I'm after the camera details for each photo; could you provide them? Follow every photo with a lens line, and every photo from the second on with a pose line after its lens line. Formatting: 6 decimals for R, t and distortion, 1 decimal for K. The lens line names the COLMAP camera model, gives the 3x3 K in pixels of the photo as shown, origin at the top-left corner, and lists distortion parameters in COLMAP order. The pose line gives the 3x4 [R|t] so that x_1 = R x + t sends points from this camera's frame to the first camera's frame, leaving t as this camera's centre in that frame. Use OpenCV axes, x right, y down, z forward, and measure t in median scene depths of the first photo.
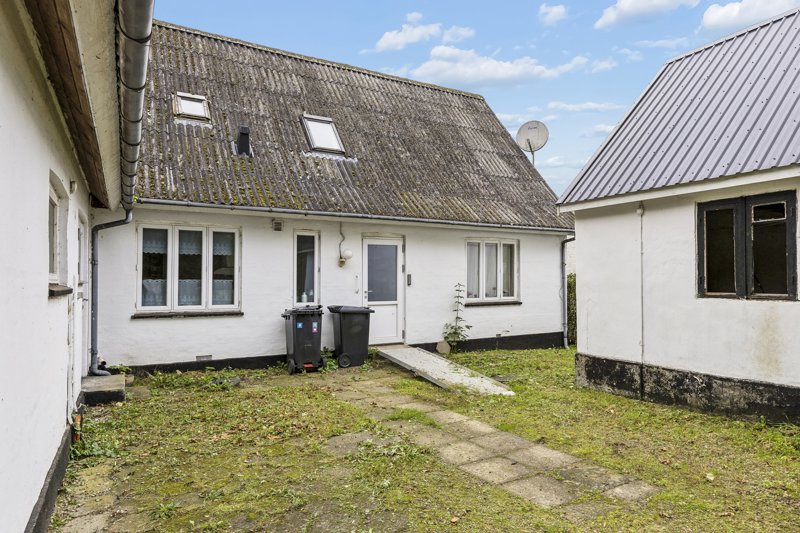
lens RADIAL K [[478.4, 0, 401.4], [0, 478.4, 268.5], [0, 0, 1]] dist [0.003078, 0.000518]
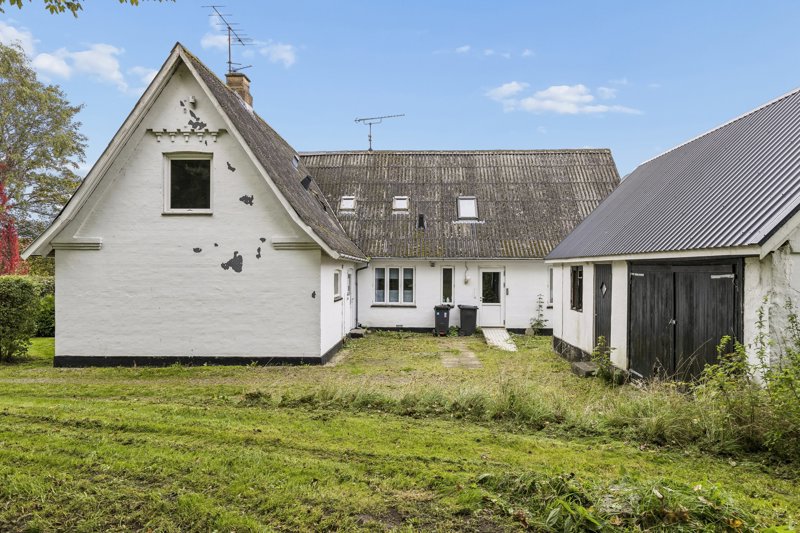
lens RADIAL K [[525.9, 0, 399.8], [0, 525.9, 265.6], [0, 0, 1]] dist [-0.000432, 0.000385]
pose [[0.833235, 0.002233, -0.552914, 0.882401], [0.009759, 0.999777, 0.018744, -0.130606], [0.552833, -0.021014, 0.833027, -0.962354]]
